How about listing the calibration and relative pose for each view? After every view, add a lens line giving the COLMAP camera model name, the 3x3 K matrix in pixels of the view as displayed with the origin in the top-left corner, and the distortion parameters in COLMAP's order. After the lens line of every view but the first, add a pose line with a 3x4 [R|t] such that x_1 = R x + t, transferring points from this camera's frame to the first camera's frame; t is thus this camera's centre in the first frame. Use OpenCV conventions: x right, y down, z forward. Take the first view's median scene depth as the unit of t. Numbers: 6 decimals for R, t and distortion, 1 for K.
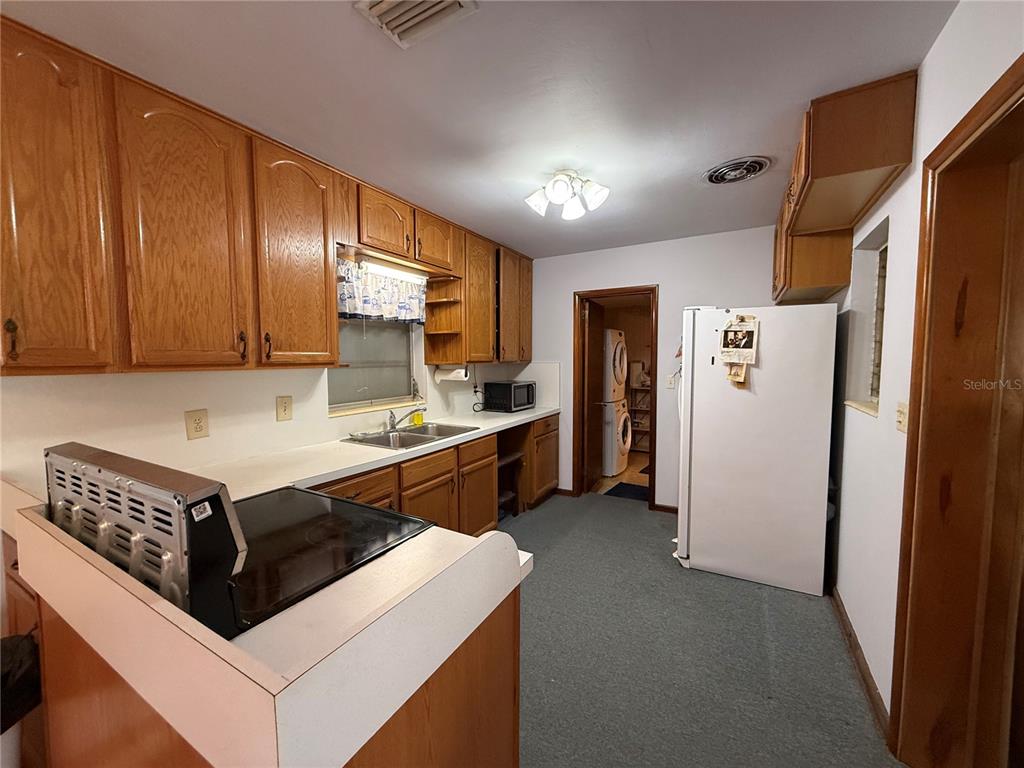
lens RADIAL K [[415.4, 0, 504.9], [0, 415.4, 383.1], [0, 0, 1]] dist [0.000876, -0.000049]
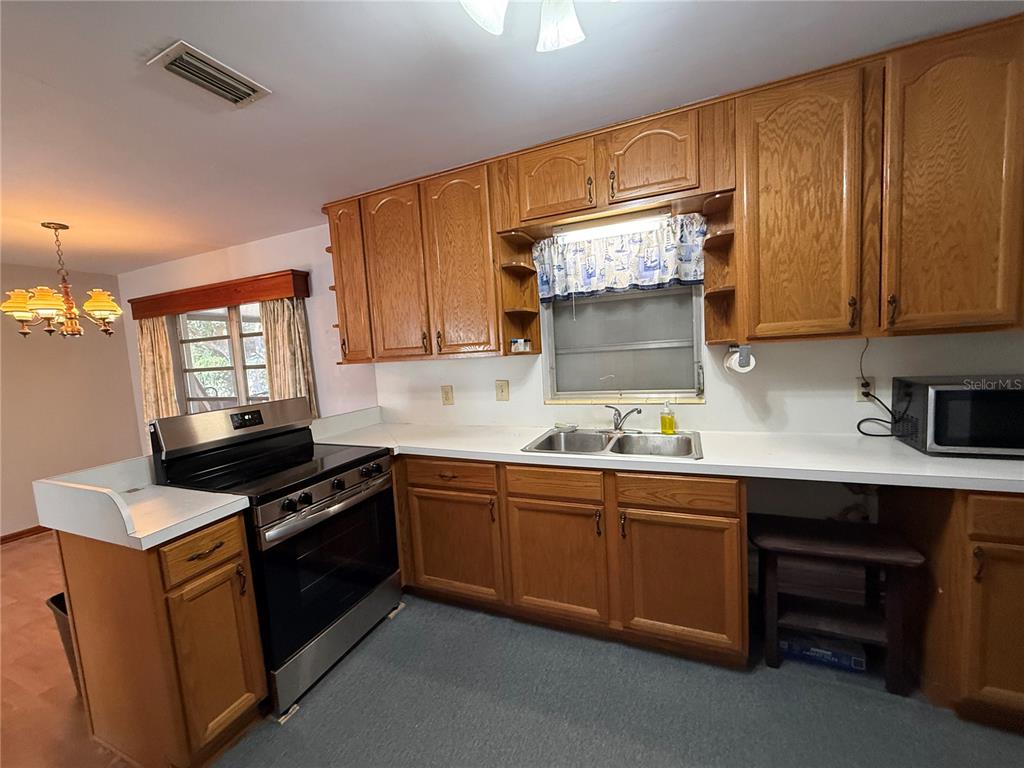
lens RADIAL K [[415.4, 0, 504.9], [0, 415.4, 383.1], [0, 0, 1]] dist [0.000876, -0.000049]
pose [[0.093805, 0.084519, -0.991997, 0.485927], [0.002454, 0.996367, 0.085123, -0.045953], [0.995588, -0.010420, 0.093257, 0.705909]]
